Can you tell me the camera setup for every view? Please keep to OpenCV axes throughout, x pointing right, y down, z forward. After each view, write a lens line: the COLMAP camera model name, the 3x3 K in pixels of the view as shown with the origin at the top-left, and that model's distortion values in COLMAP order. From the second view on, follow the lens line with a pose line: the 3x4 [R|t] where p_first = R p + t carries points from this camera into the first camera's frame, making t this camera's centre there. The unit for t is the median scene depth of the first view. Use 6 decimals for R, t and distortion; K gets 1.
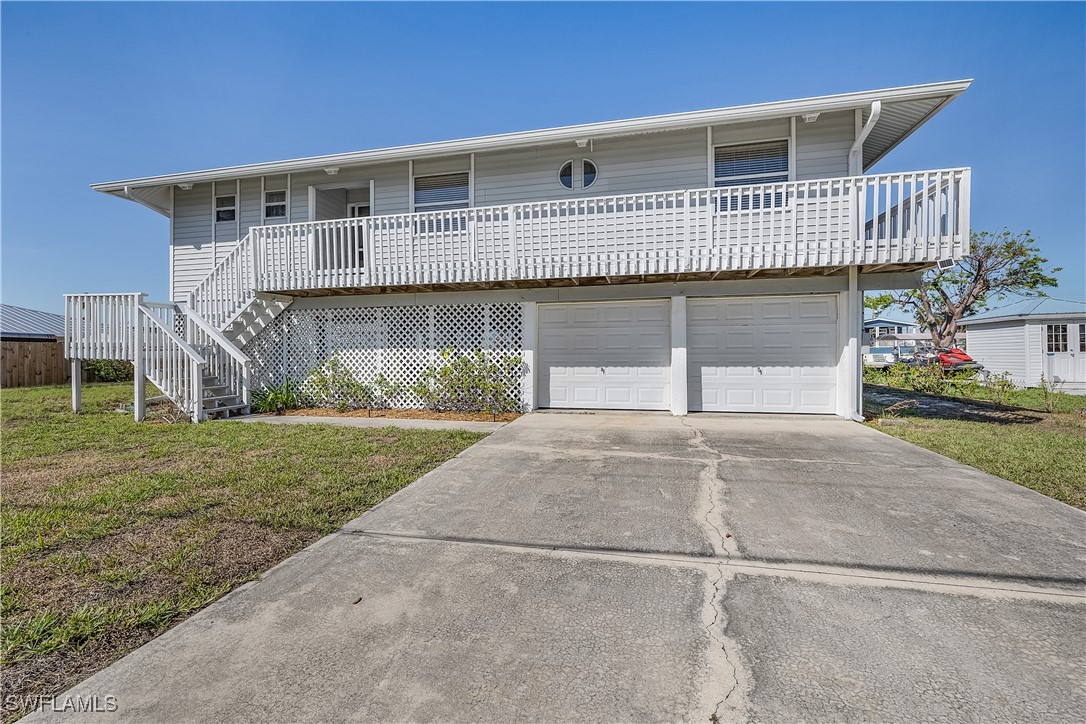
lens RADIAL K [[463.6, 0, 544.7], [0, 463.6, 353.2], [0, 0, 1]] dist [-0.001948, 0.000033]
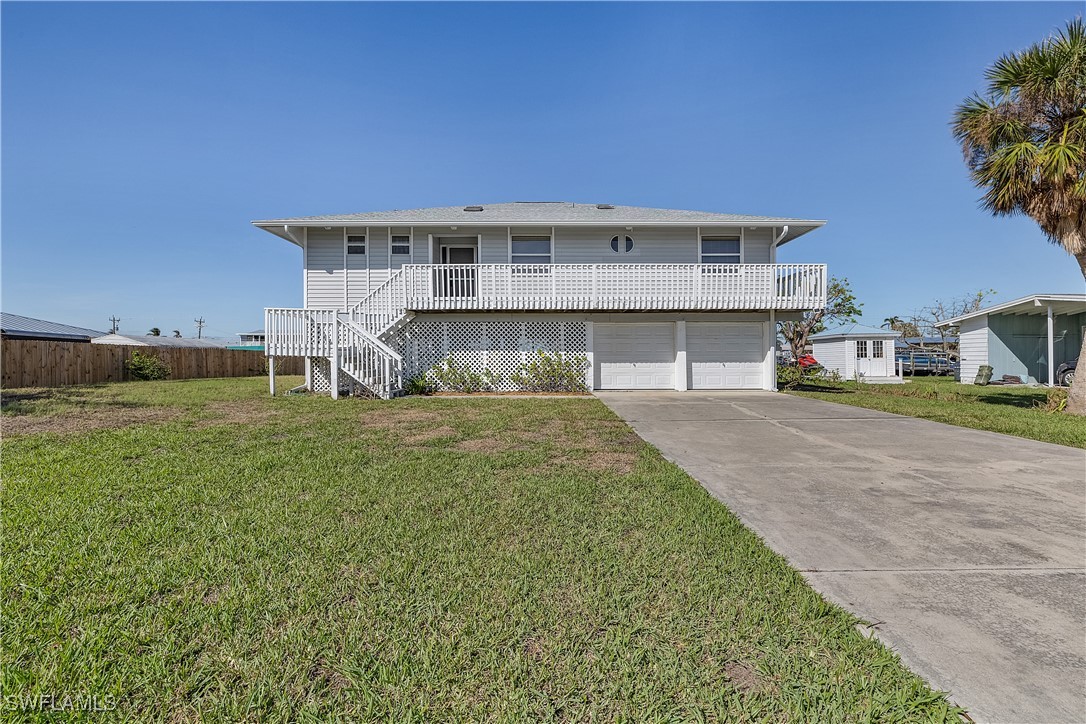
lens RADIAL K [[463.6, 0, 550.2], [0, 463.6, 358.2], [0, 0, 1]] dist [-0.001948, 0.000033]
pose [[0.970602, 0.005649, 0.240625, -0.522800], [-0.003504, 0.999950, -0.009341, 0.027473], [-0.240666, 0.008223, 0.970573, -0.477824]]
